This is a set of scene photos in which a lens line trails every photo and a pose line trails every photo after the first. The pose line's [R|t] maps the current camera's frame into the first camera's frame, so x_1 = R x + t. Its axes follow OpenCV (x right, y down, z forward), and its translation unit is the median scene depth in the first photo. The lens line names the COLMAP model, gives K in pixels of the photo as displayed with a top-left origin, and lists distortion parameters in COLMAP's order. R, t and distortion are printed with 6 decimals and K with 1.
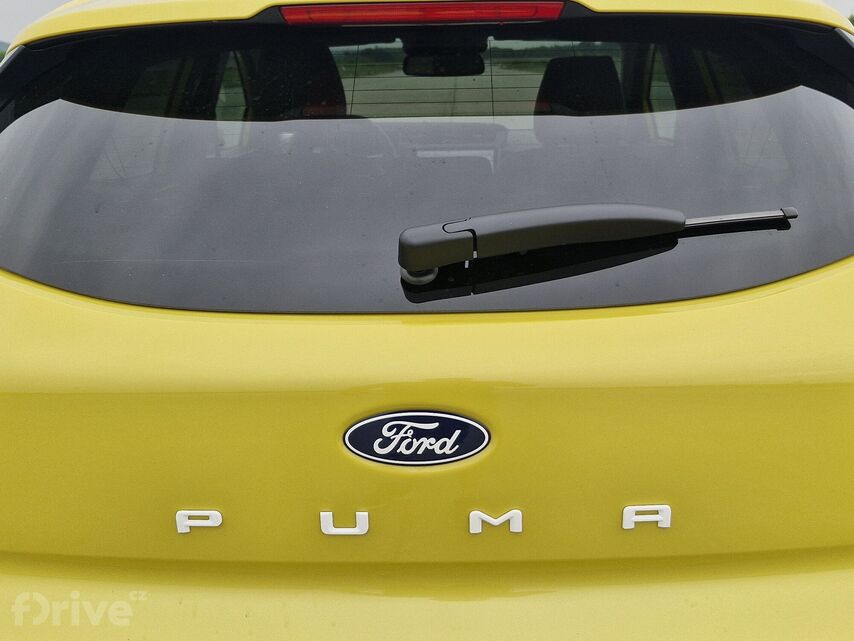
lens RADIAL K [[575.6, 0, 427.0], [0, 575.6, 320.5], [0, 0, 1]] dist [0.071822, 0.000397]
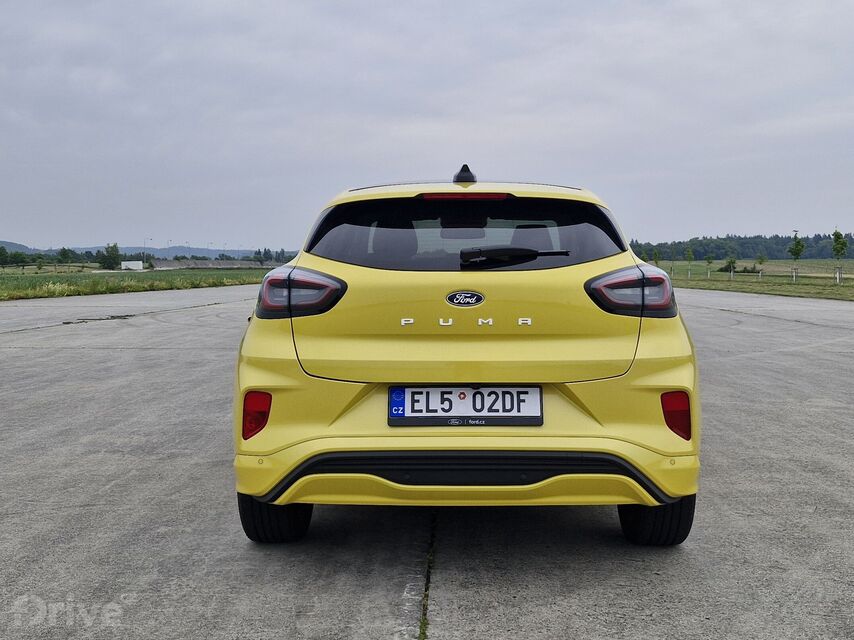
lens RADIAL K [[575.6, 0, 427.0], [0, 575.6, 320.0], [0, 0, 1]] dist [0.071822, 0.000397]
pose [[0.999753, 0.016168, -0.015282, -0.209226], [-0.019052, 0.976903, -0.212833, 1.150404], [0.011488, 0.213071, 0.976969, -2.722201]]
